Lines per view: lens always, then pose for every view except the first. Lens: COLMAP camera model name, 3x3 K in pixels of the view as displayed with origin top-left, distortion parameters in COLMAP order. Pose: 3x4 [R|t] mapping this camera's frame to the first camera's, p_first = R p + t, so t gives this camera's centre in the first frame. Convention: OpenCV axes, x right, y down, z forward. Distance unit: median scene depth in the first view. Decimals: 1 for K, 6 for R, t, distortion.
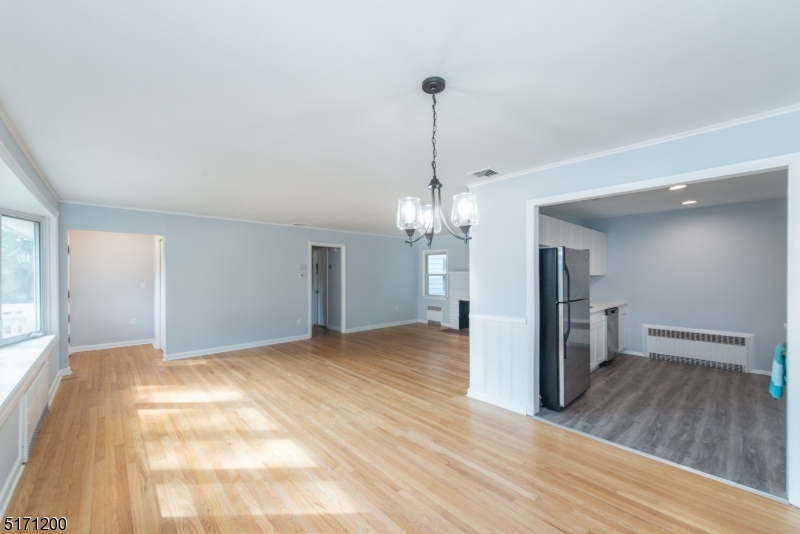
lens RADIAL K [[308.0, 0, 399.3], [0, 308.0, 269.3], [0, 0, 1]] dist [0.007914, -0.000020]
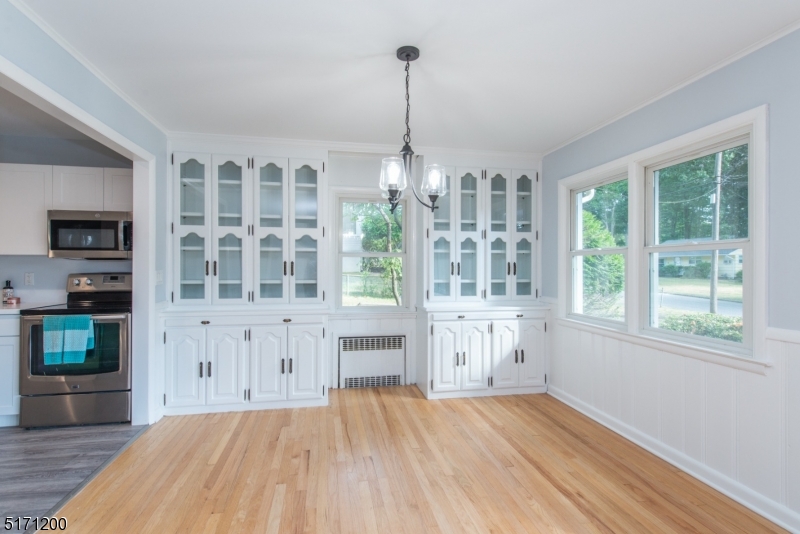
lens RADIAL K [[401.5, 0, 413.1], [0, 401.5, 264.6], [0, 0, 1]] dist [0.009546, -0.001168]
pose [[-0.859832, 0.002636, 0.510571, -0.239258], [-0.008054, 0.999792, -0.018726, 0.058629], [-0.510514, -0.020213, -0.859632, 0.893493]]
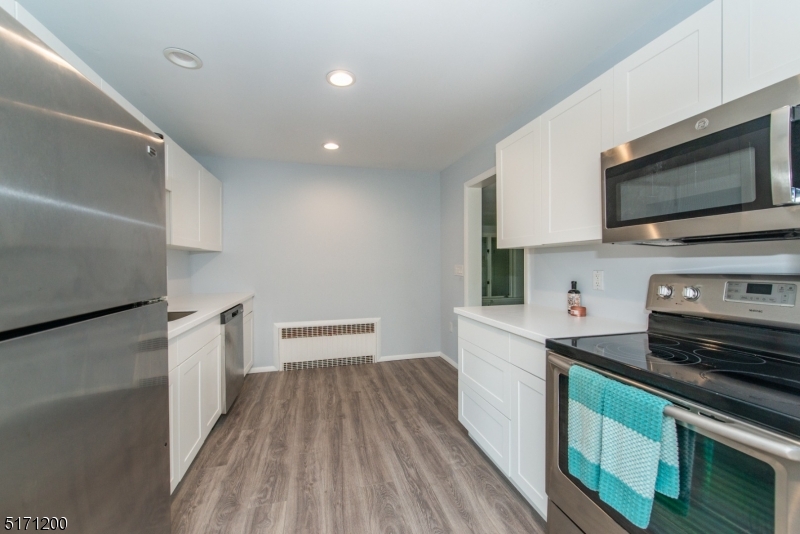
lens RADIAL K [[308.0, 0, 394.5], [0, 308.0, 271.3], [0, 0, 1]] dist [0.007914, -0.000020]
pose [[0.464544, -0.023051, 0.885250, 0.417924], [-0.004730, 0.999582, 0.028510, 0.055853], [-0.885538, -0.017431, 0.464241, 0.610470]]
